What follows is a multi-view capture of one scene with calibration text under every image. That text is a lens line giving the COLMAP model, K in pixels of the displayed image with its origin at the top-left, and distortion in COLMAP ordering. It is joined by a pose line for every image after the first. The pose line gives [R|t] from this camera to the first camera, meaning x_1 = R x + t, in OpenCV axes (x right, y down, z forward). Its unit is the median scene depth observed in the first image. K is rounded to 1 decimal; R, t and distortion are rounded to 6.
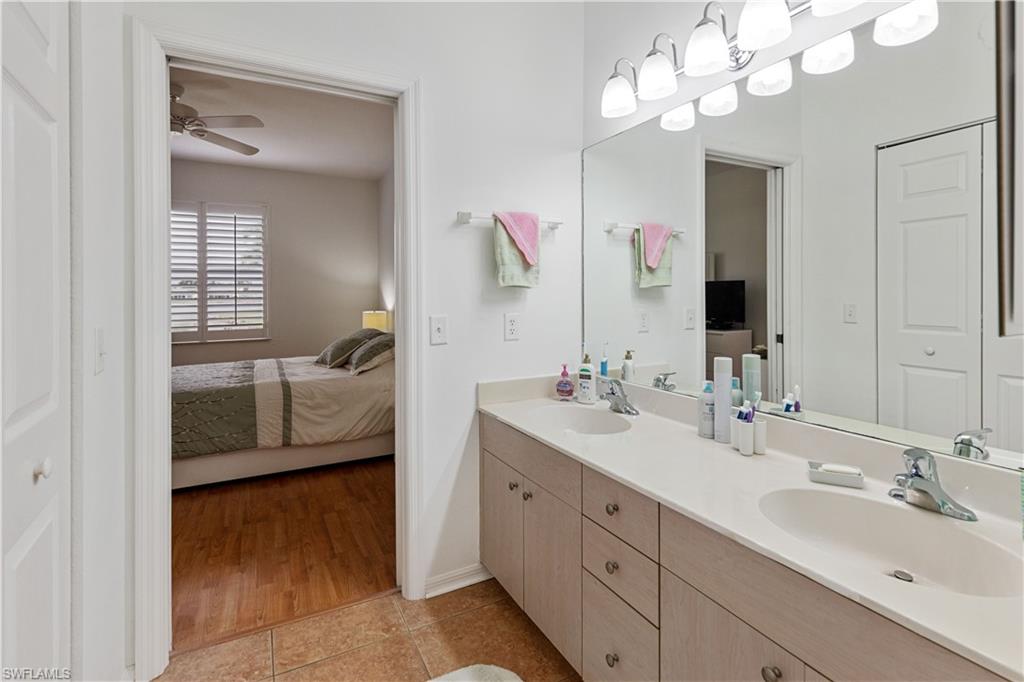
lens RADIAL K [[477.5, 0, 514.2], [0, 477.5, 292.8], [0, 0, 1]] dist [0.000557, 0.000011]
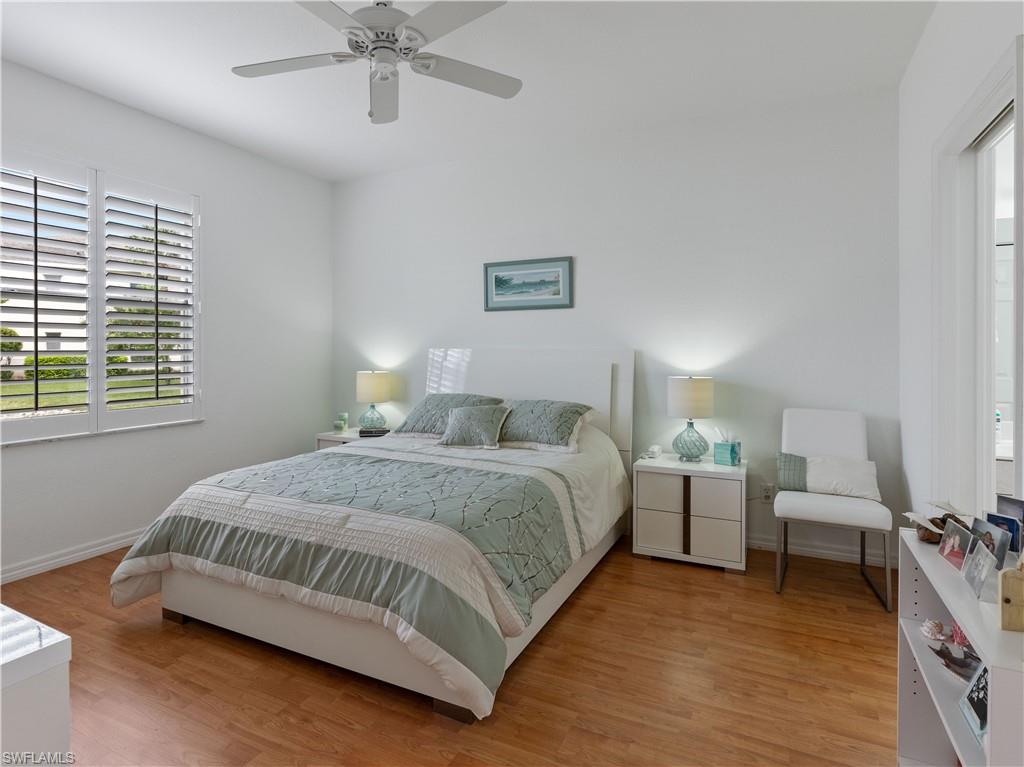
lens RADIAL K [[545.4, 0, 510.8], [0, 545.4, 352.6], [0, 0, 1]] dist [-0.000612, -0.000797]
pose [[0.813983, 0.007152, 0.580845, -0.987228], [-0.009304, 0.999956, 0.000726, 0.014256], [-0.580815, -0.005995, 0.814014, 0.373706]]
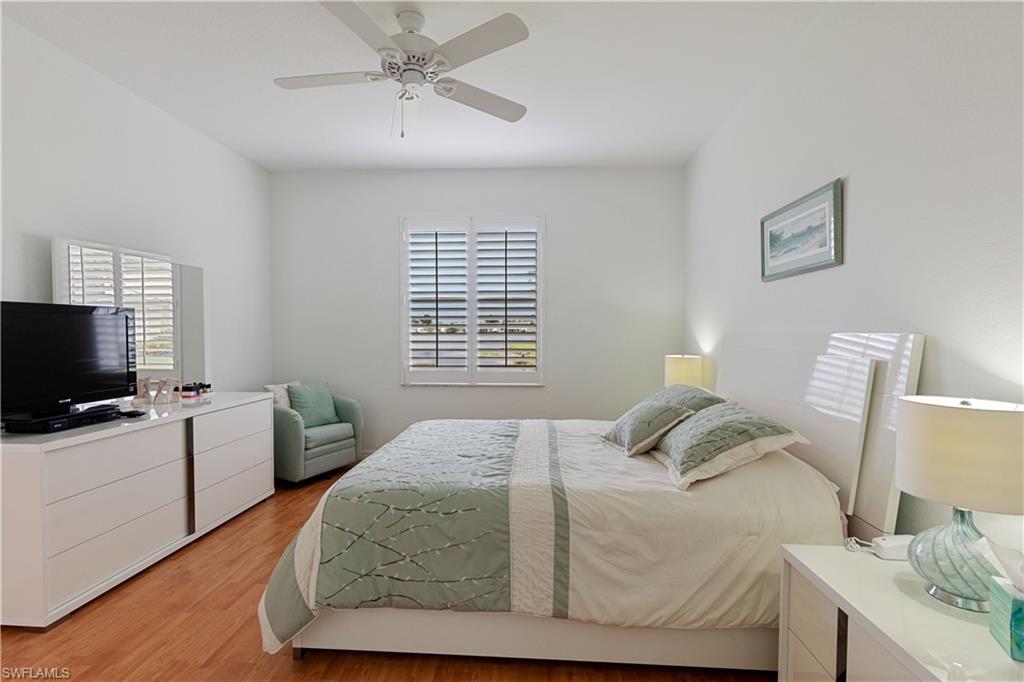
lens RADIAL K [[484.2, 0, 508.9], [0, 484.2, 331.2], [0, 0, 1]] dist [0.001034, 0.000171]
pose [[0.849074, 0.010131, -0.528177, -0.232634], [-0.006022, 0.999937, 0.009499, 0.001140], [0.528240, -0.004885, 0.849081, 0.490921]]
